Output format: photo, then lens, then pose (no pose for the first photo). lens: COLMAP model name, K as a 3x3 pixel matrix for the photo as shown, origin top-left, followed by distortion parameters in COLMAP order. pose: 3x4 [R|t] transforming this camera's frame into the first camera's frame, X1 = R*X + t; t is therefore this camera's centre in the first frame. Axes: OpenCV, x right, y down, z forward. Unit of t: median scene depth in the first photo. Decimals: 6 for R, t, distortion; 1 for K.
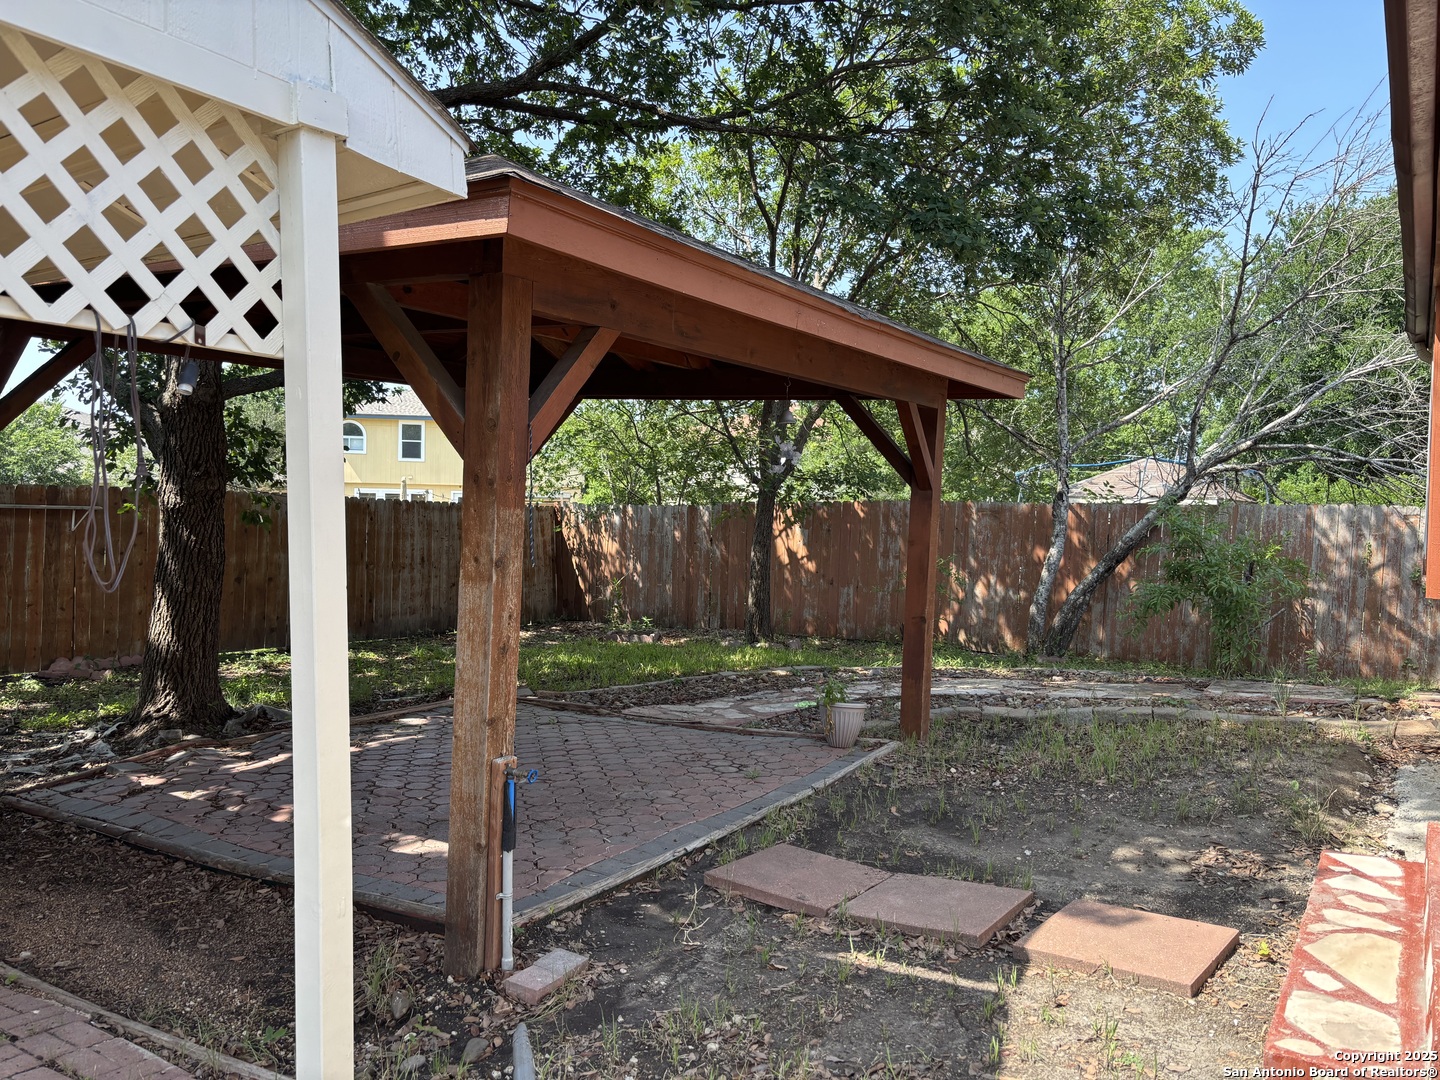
lens RADIAL K [[1091.5, 0, 724.0], [0, 1091.5, 527.6], [0, 0, 1]] dist [0.043293, -0.055115]
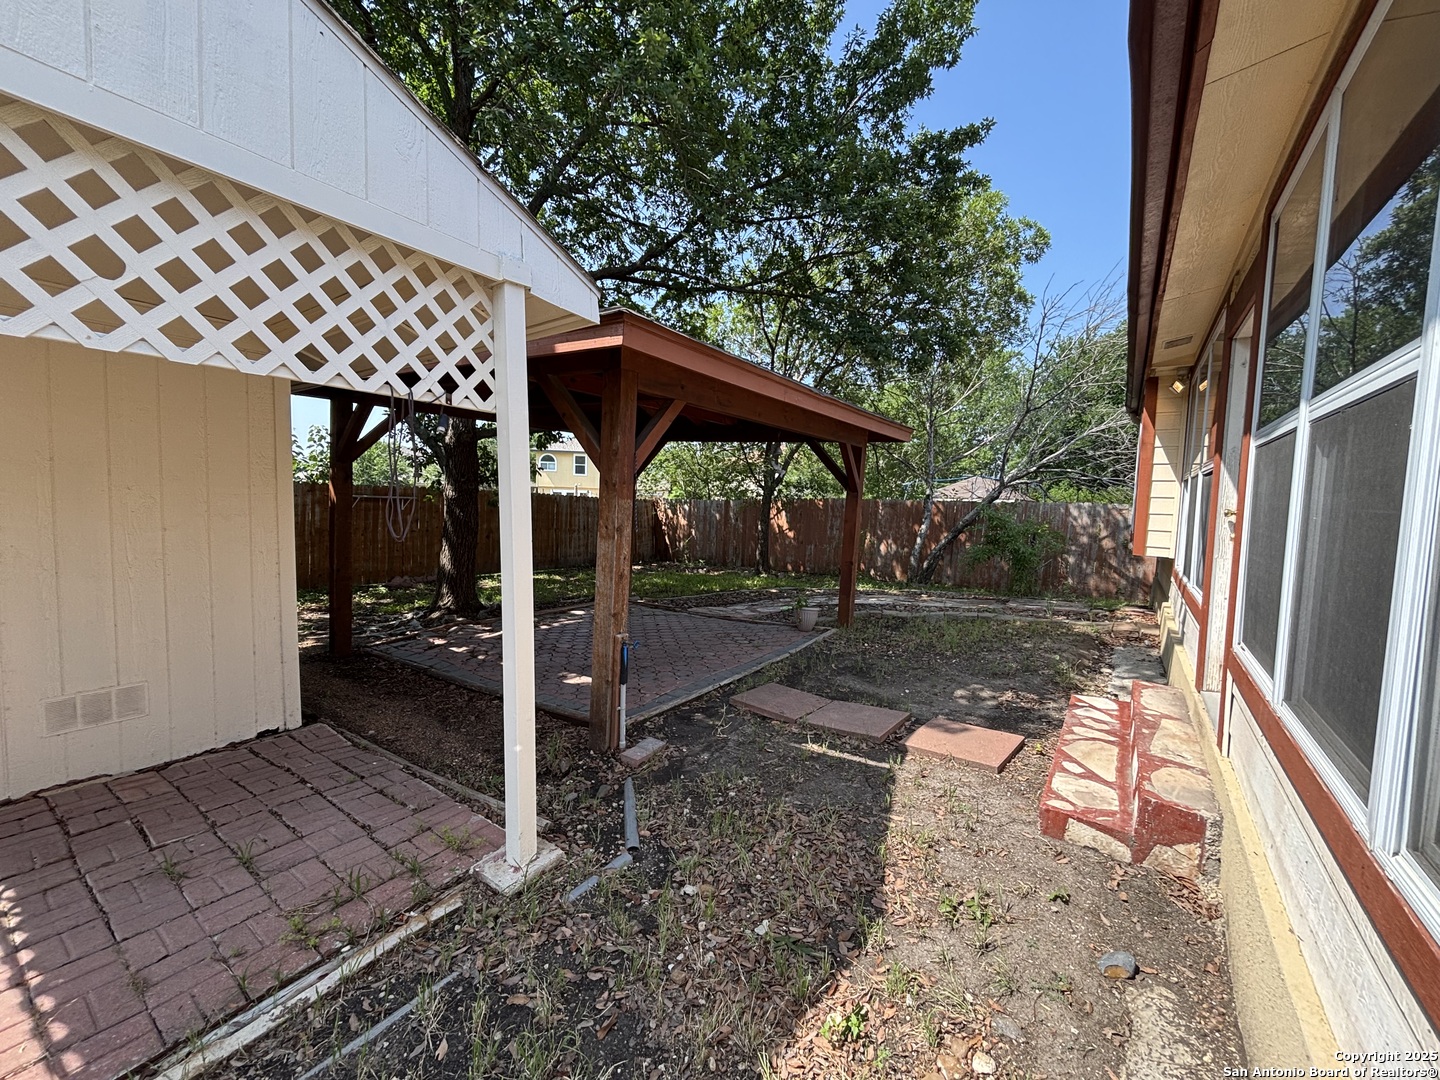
lens RADIAL K [[581.0, 0, 714.9], [0, 581.0, 544.0], [0, 0, 1]] dist [0.002407, -0.003045]
pose [[0.998655, 0.013195, -0.050140, 0.002418], [-0.010445, 0.998447, 0.054715, 0.001449], [0.050784, -0.054118, 0.997242, 0.030106]]
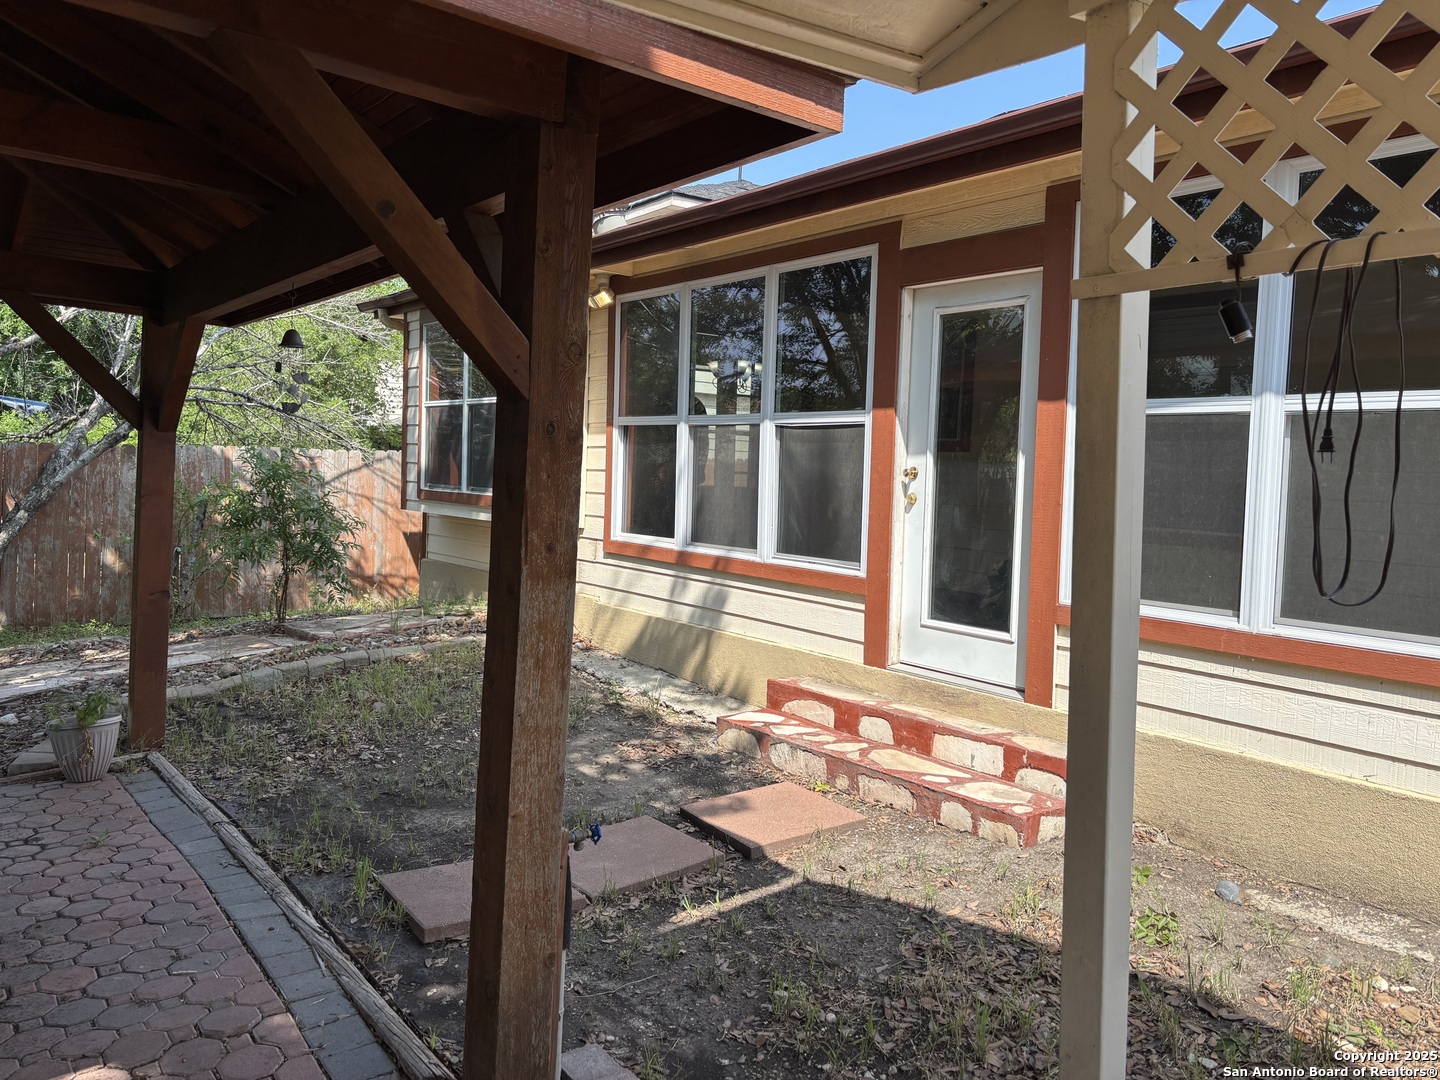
lens RADIAL K [[1091.5, 0, 717.7], [0, 1091.5, 530.3], [0, 0, 1]] dist [0.043293, -0.055115]
pose [[0.371187, -0.070430, 0.925883, -0.603747], [0.014483, 0.997437, 0.070067, -0.020702], [-0.928445, -0.012598, 0.371256, 0.481355]]
